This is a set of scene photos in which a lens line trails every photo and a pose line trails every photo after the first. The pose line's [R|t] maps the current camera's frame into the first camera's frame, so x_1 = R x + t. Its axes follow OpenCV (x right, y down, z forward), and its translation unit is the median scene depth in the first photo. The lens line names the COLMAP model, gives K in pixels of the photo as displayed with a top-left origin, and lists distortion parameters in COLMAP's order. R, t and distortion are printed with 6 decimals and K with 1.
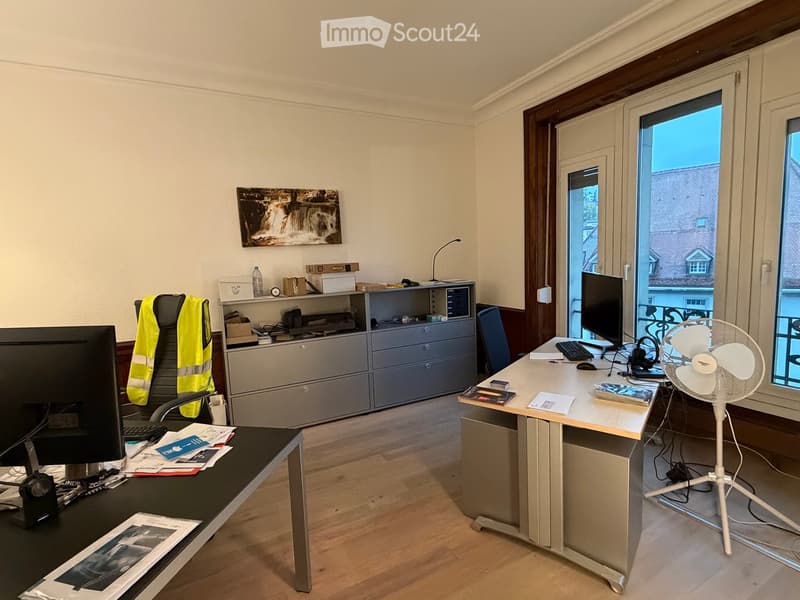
lens RADIAL K [[401.2, 0, 398.2], [0, 401.2, 295.9], [0, 0, 1]] dist [-0.001248, 0.000992]
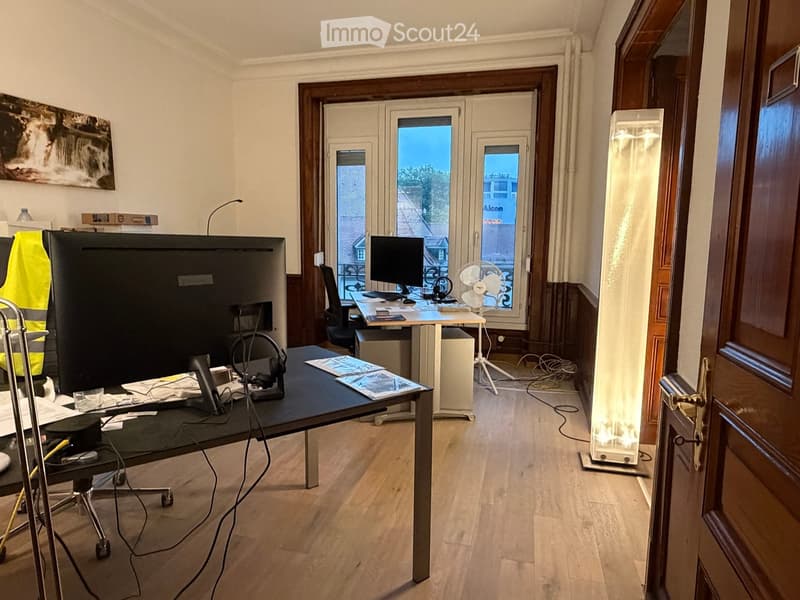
lens RADIAL K [[521.9, 0, 401.3], [0, 521.9, 294.5], [0, 0, 1]] dist [0.005133, -0.000838]
pose [[0.656819, -0.035930, 0.753192, -0.587633], [0.036325, 0.999212, 0.015989, 0.082568], [-0.753173, 0.016858, 0.657606, -0.094602]]
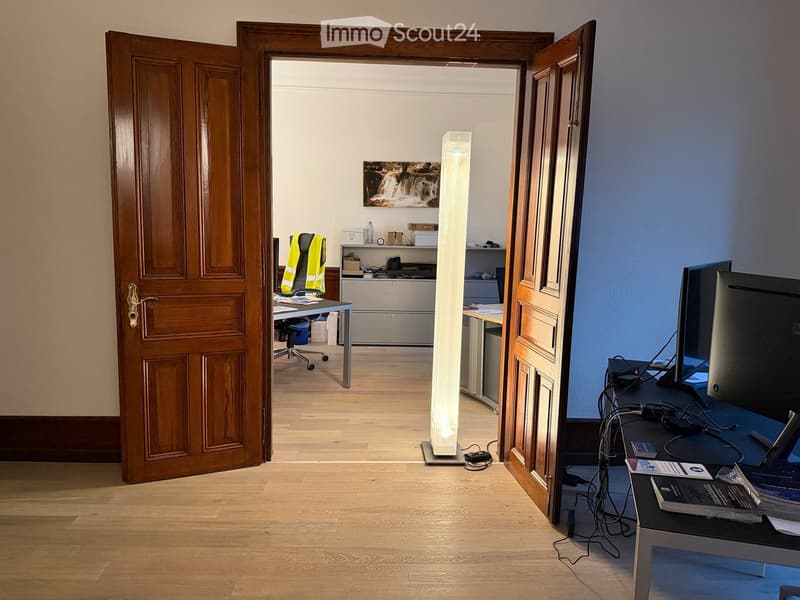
lens RADIAL K [[595.4, 0, 396.0], [0, 595.4, 300.9], [0, 0, 1]] dist [0.047374, -0.061904]
pose [[0.906573, 0.120398, -0.404511, 0.531658], [-0.100901, 0.992482, 0.069265, 0.040980], [0.409810, -0.021978, 0.911906, -0.744121]]
